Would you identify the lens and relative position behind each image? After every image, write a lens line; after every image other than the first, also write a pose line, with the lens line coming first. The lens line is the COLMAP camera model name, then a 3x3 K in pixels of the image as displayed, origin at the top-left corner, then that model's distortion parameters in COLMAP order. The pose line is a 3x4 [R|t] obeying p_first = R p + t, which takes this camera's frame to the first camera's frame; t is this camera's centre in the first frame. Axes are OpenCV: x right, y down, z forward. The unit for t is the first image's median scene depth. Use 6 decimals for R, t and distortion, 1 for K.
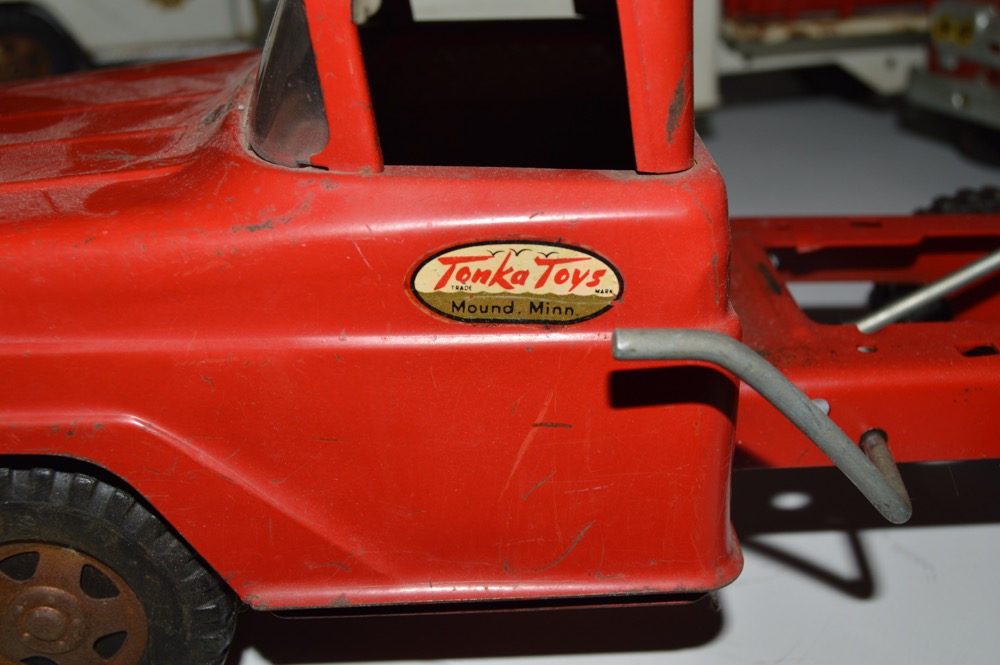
lens RADIAL K [[1149.4, 0, 500.0], [0, 1149.4, 332.5], [0, 0, 1]] dist [-0.016063, -0.002336]
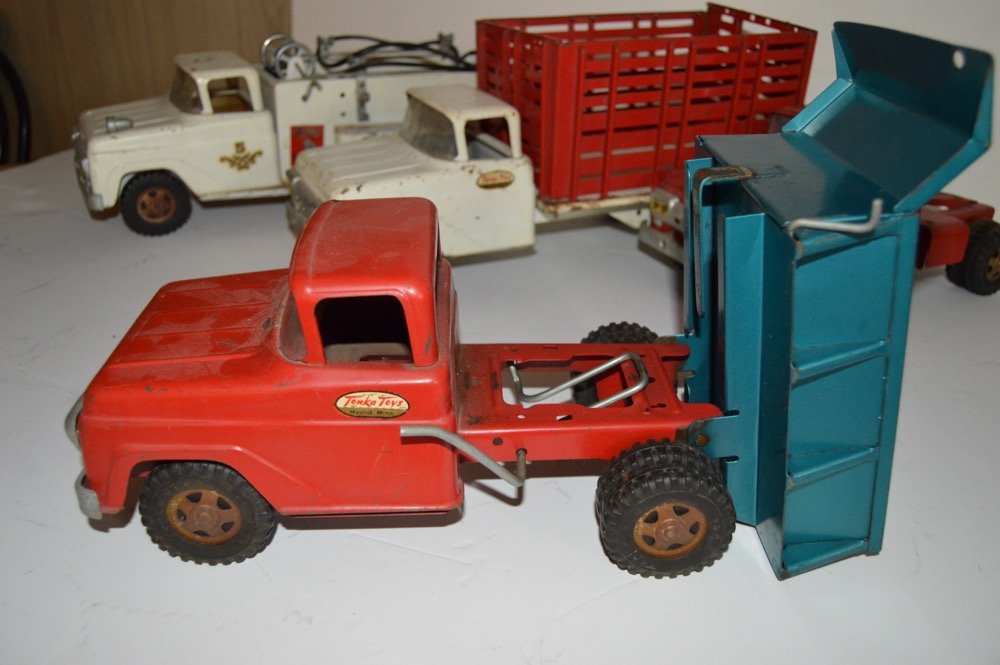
lens RADIAL K [[841.3, 0, 500.0], [0, 841.3, 332.5], [0, 0, 1]] dist [-0.055617, -0.008247]
pose [[0.999522, 0.012610, 0.028230, 0.260283], [-0.013779, 0.999039, 0.041608, -0.301201], [-0.027678, -0.041977, 0.998735, -1.050345]]
